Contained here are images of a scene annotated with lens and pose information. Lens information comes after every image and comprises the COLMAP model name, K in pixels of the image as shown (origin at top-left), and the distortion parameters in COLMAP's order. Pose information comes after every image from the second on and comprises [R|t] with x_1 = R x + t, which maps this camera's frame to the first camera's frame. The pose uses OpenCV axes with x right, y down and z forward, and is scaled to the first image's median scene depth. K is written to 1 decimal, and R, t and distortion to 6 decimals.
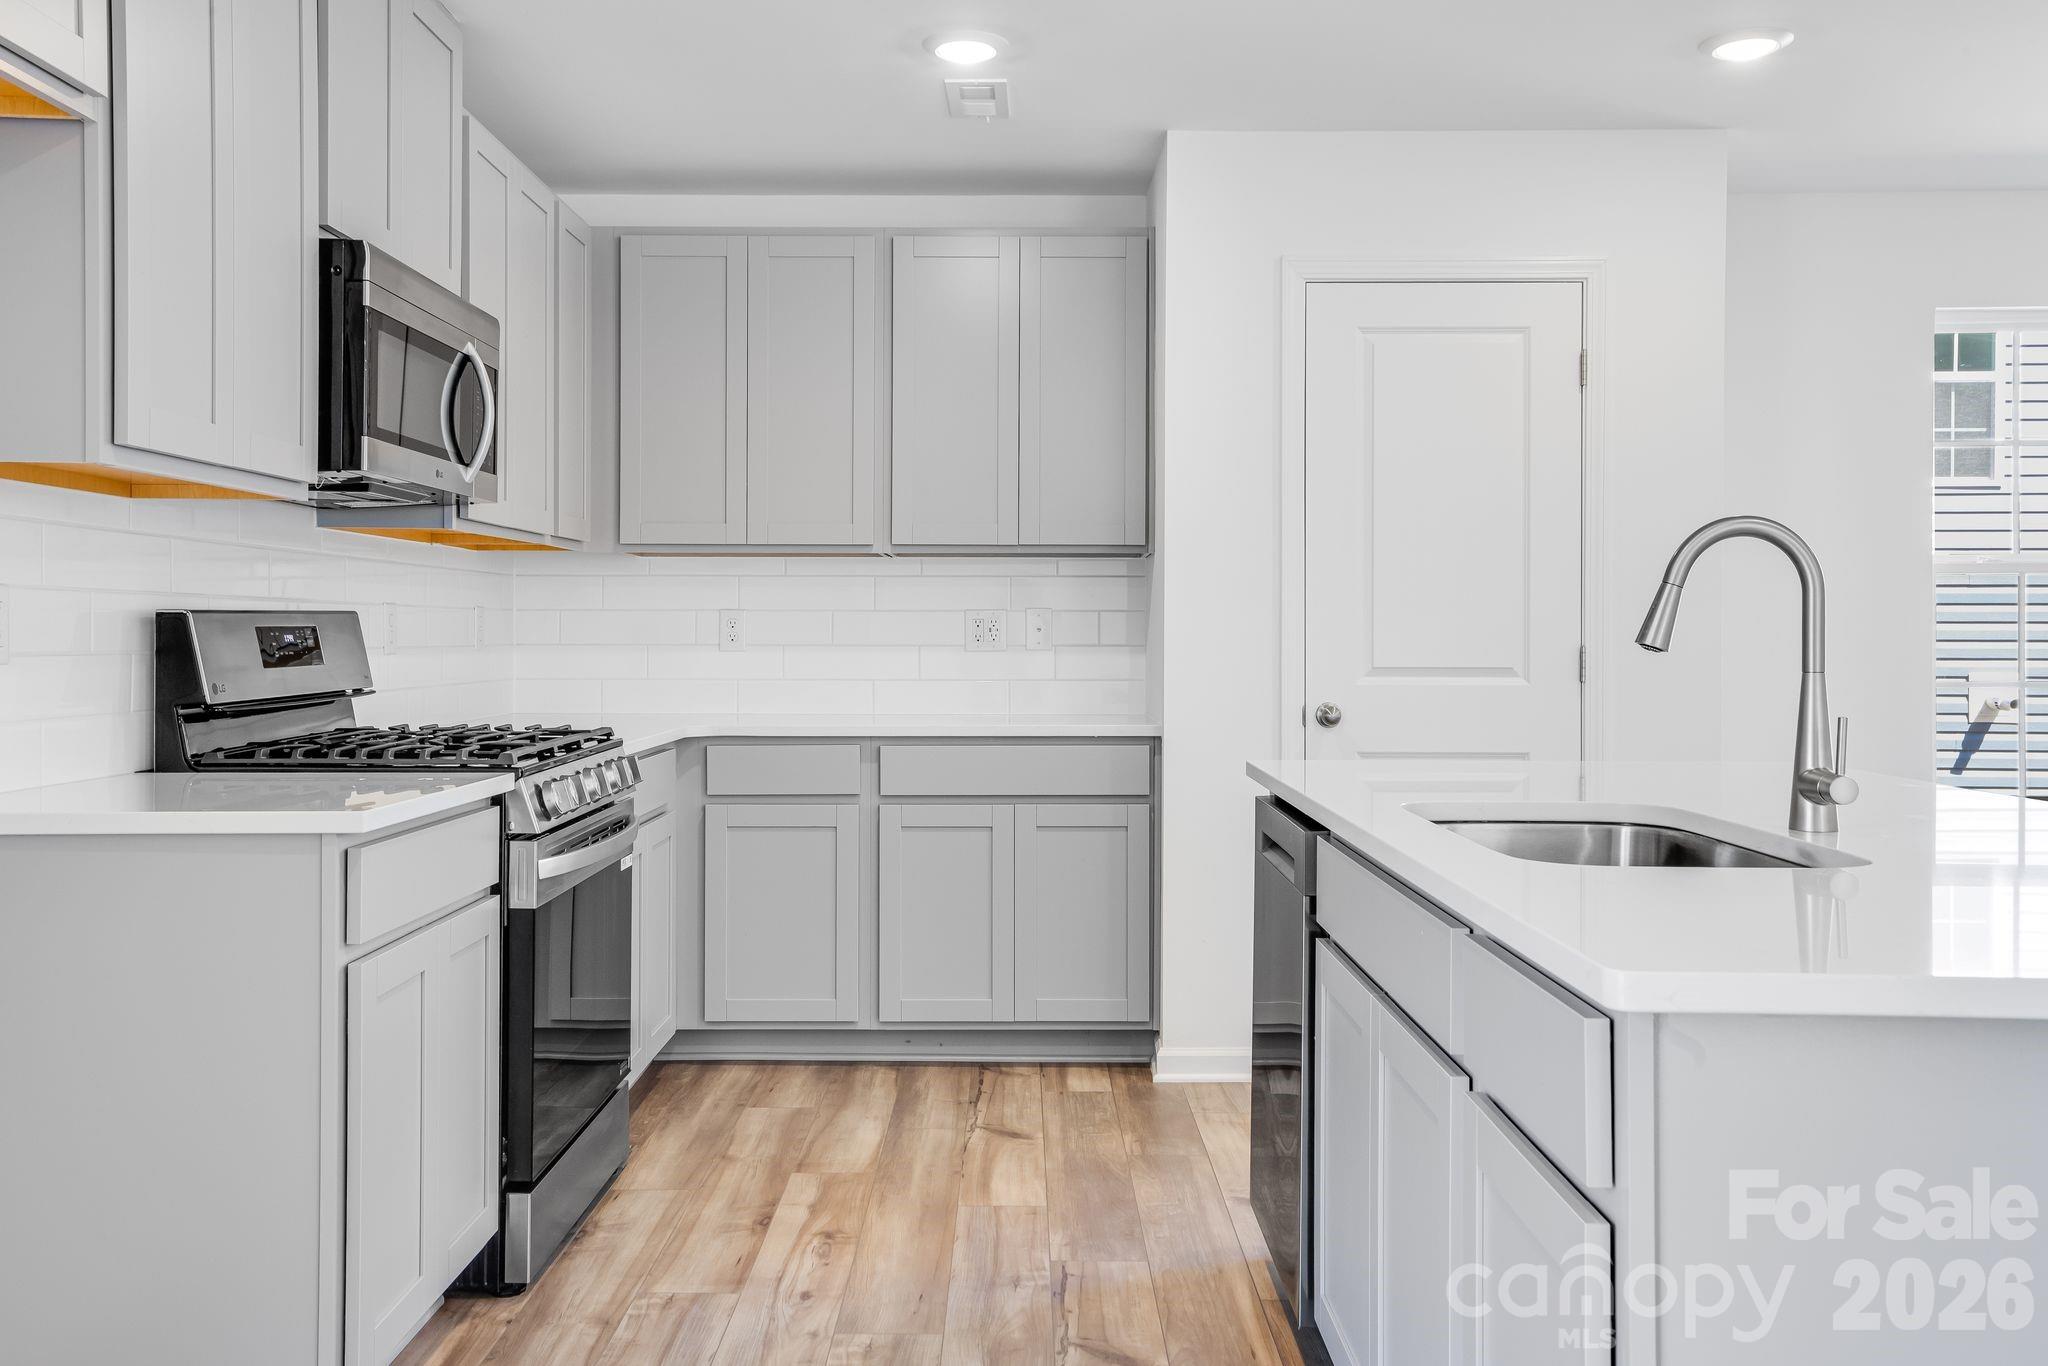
lens RADIAL K [[1807.6, 0, 1011.3], [0, 1807.6, 631.6], [0, 0, 1]] dist [0.051647, 0.011416]
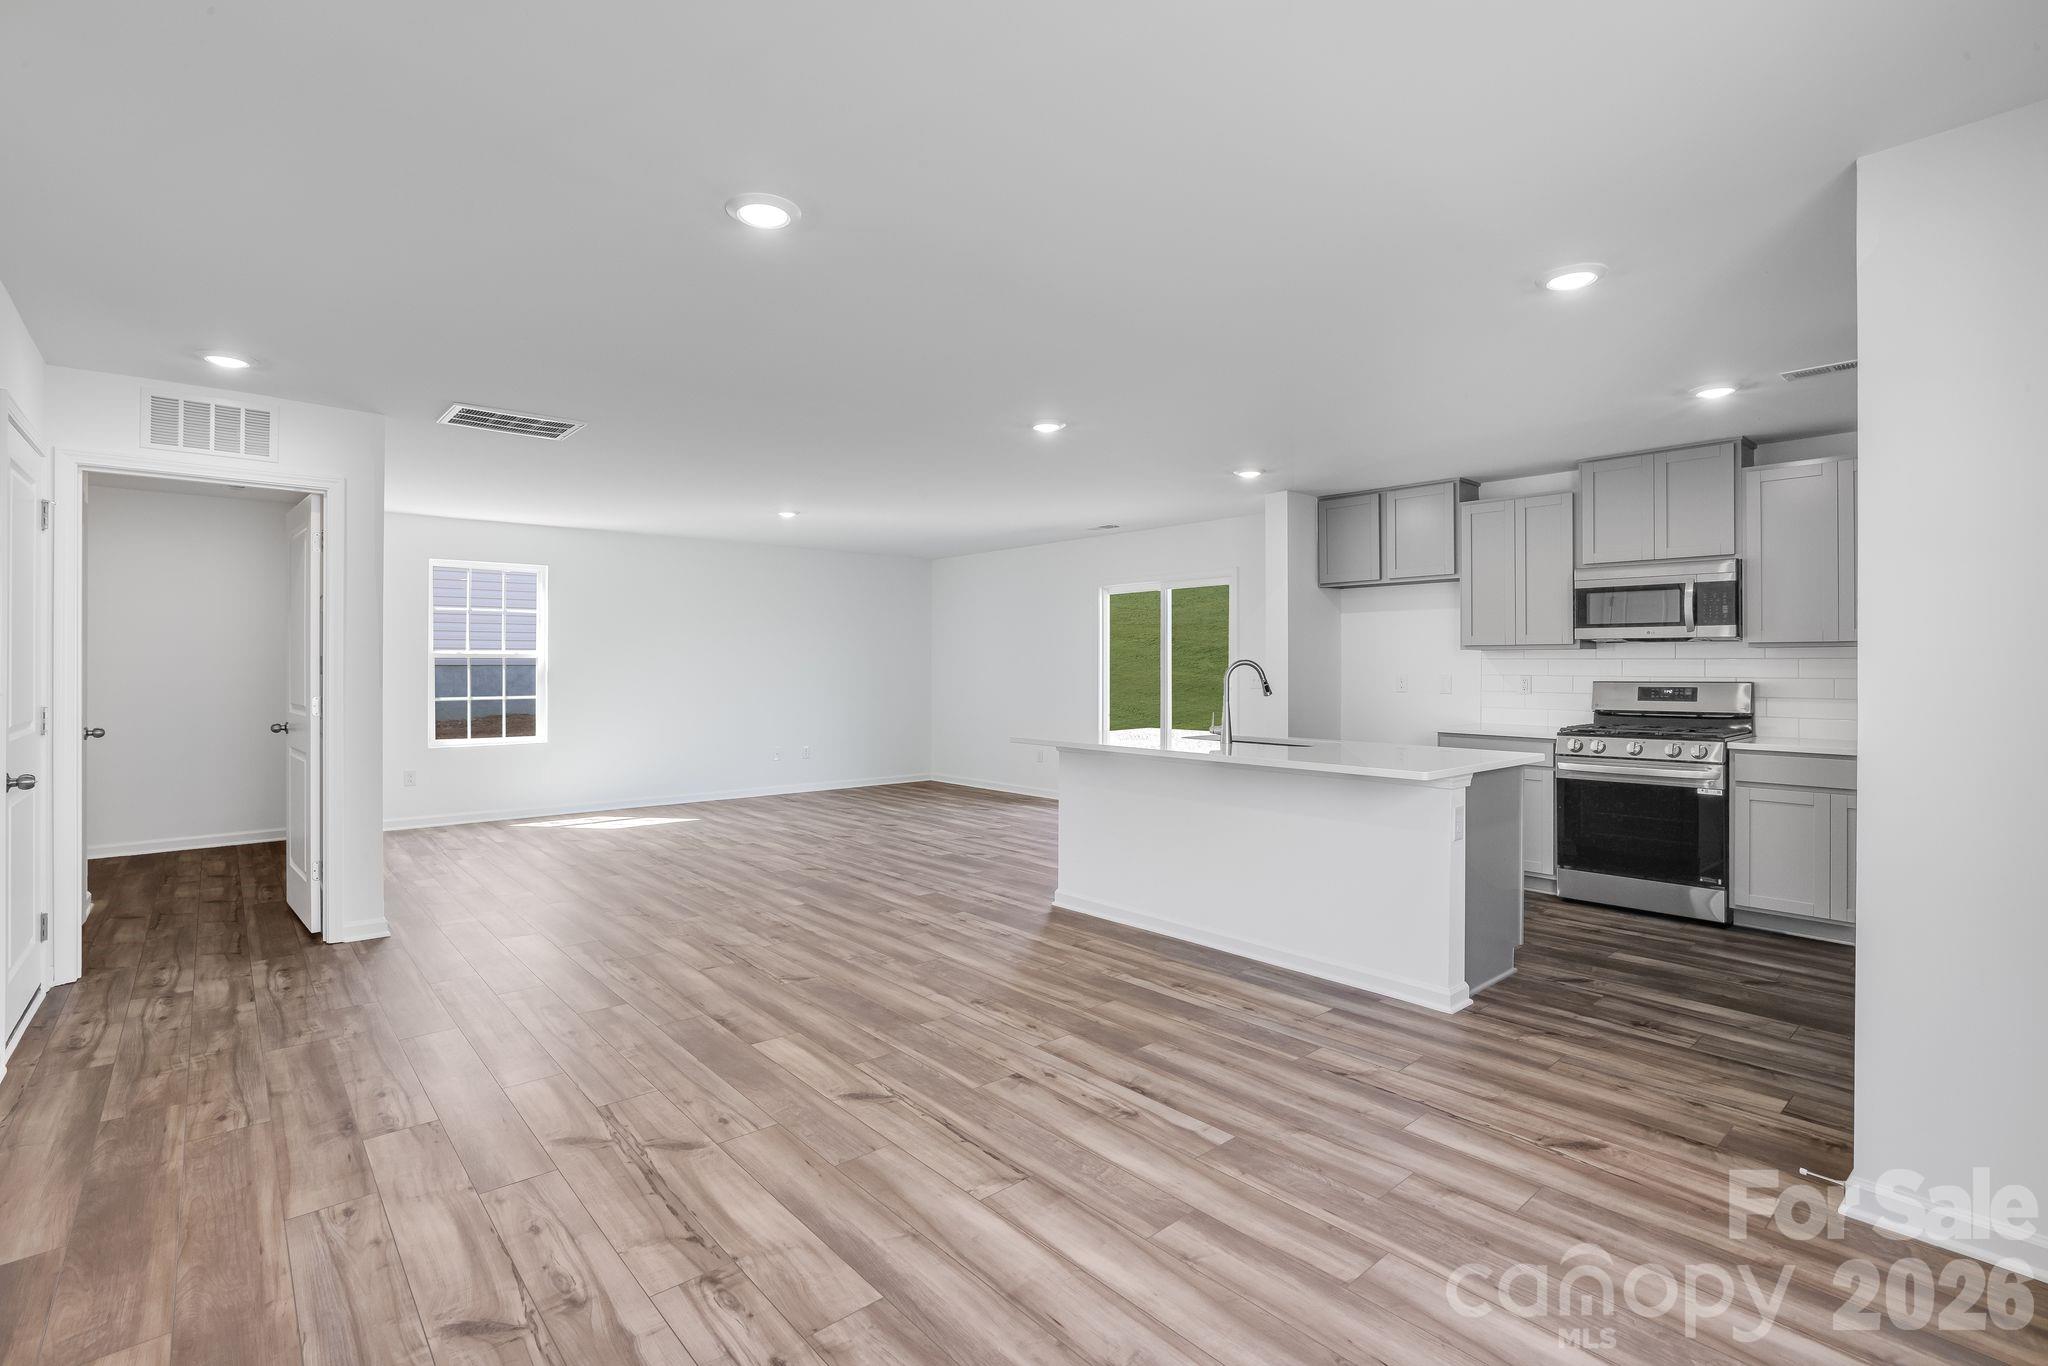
lens RADIAL K [[955.5, 0, 1015.4], [0, 955.5, 672.3], [0, 0, 1]] dist [-0.025454, 0.002964]
pose [[-0.756720, 0.008766, -0.653681, 1.023176], [0.003117, 0.999947, 0.009802, -0.032992], [0.653732, 0.005379, -0.756707, 1.091359]]
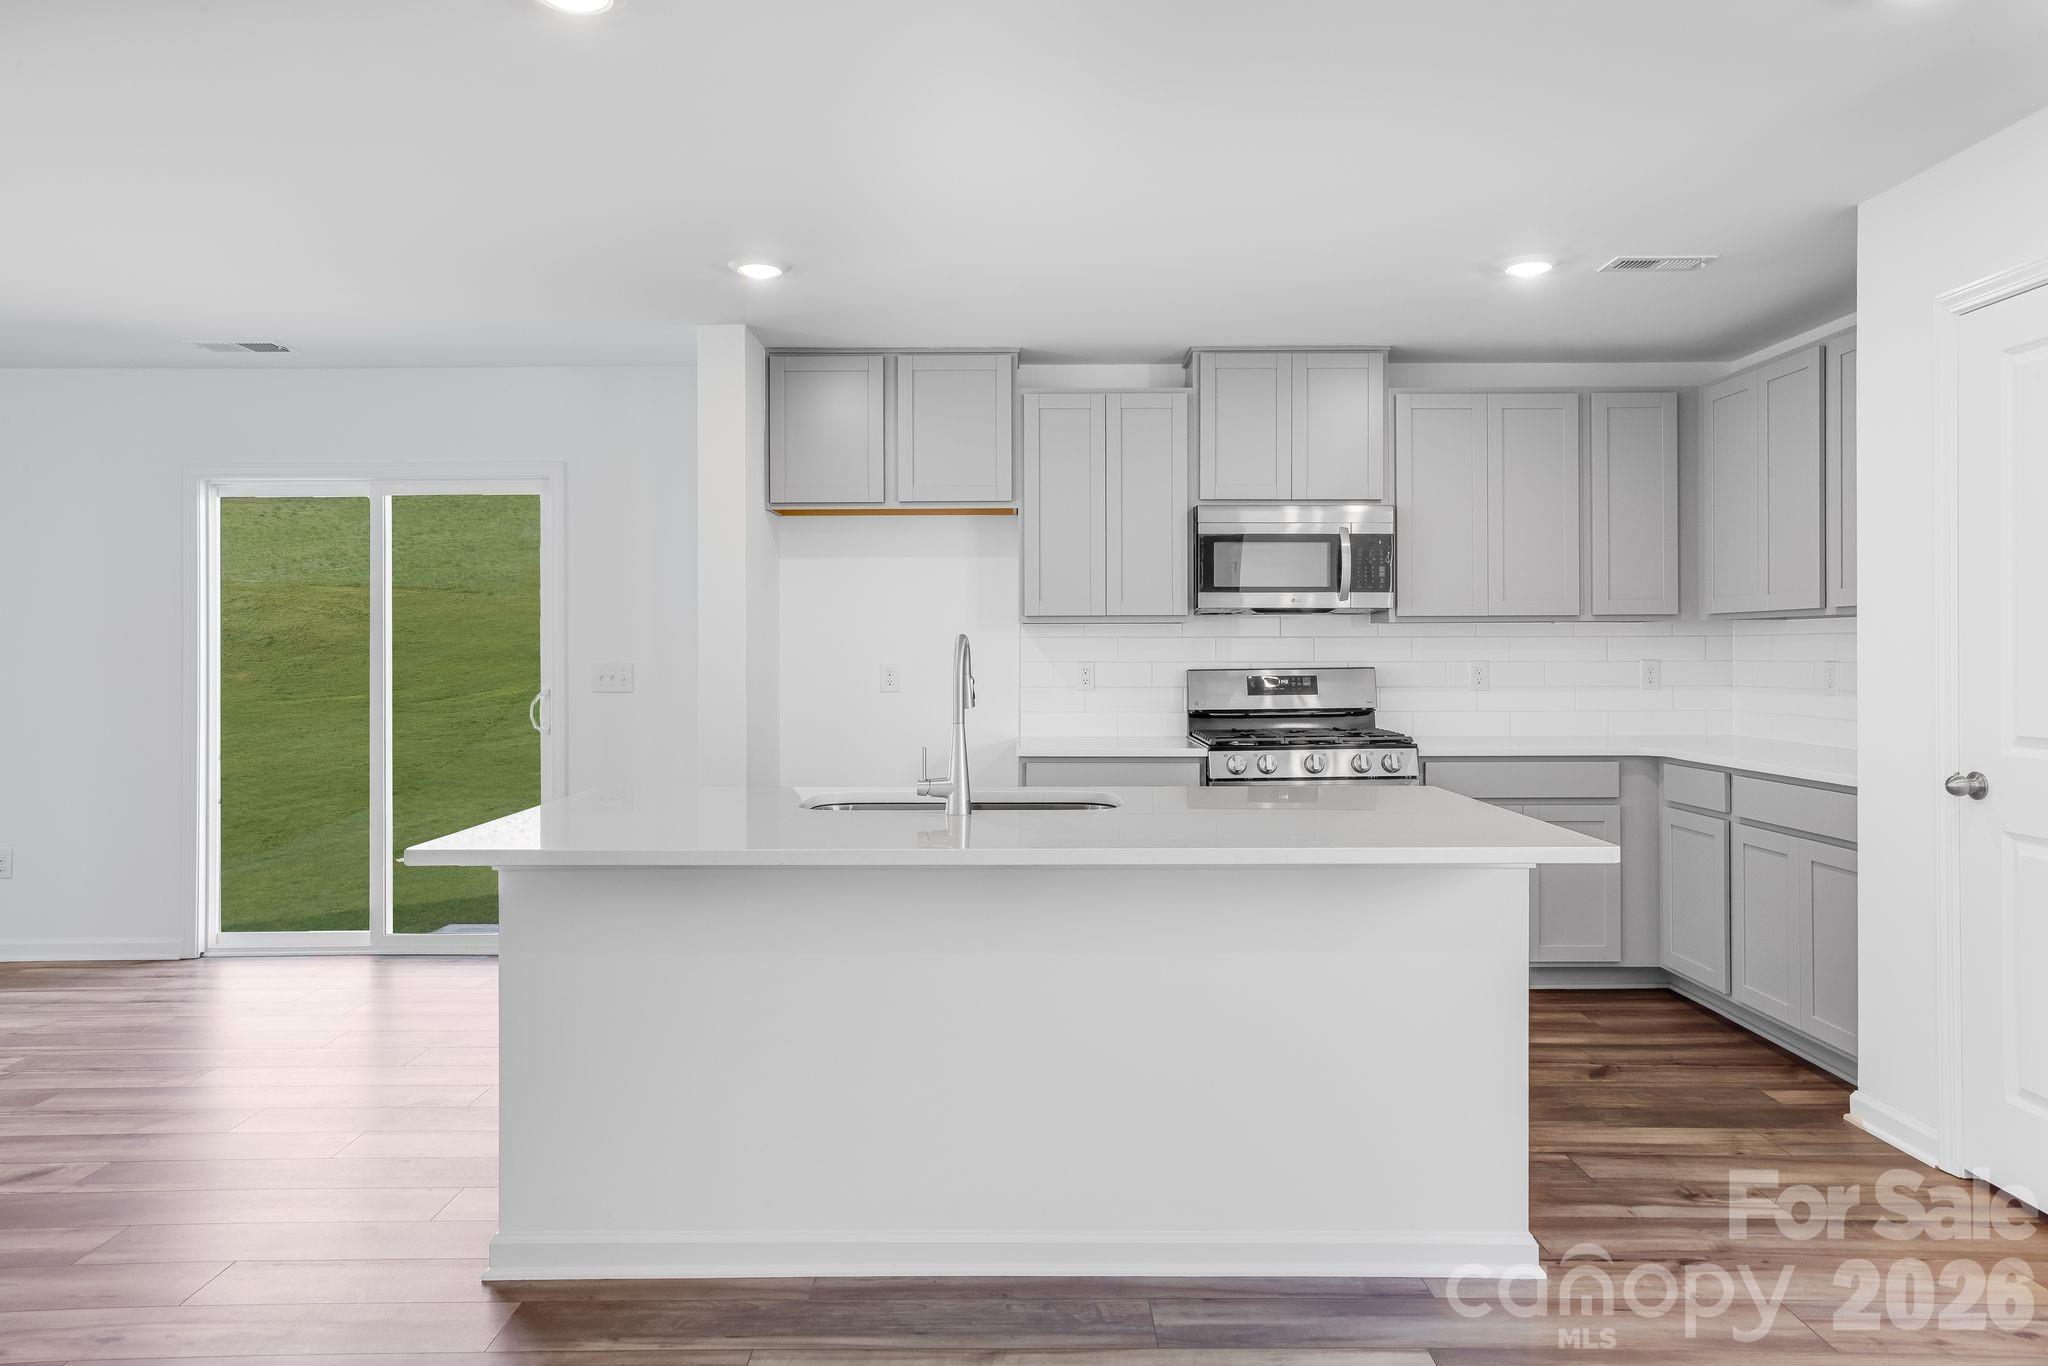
lens RADIAL K [[1282.1, 0, 1016.6], [0, 1282.1, 653.8], [0, 0, 1]] dist [0.006536, 0.004850]
pose [[-0.007952, -0.001342, -0.999967, 0.823638], [0.002499, 0.999996, -0.001362, -0.020373], [0.999965, -0.002510, -0.007949, 0.525505]]
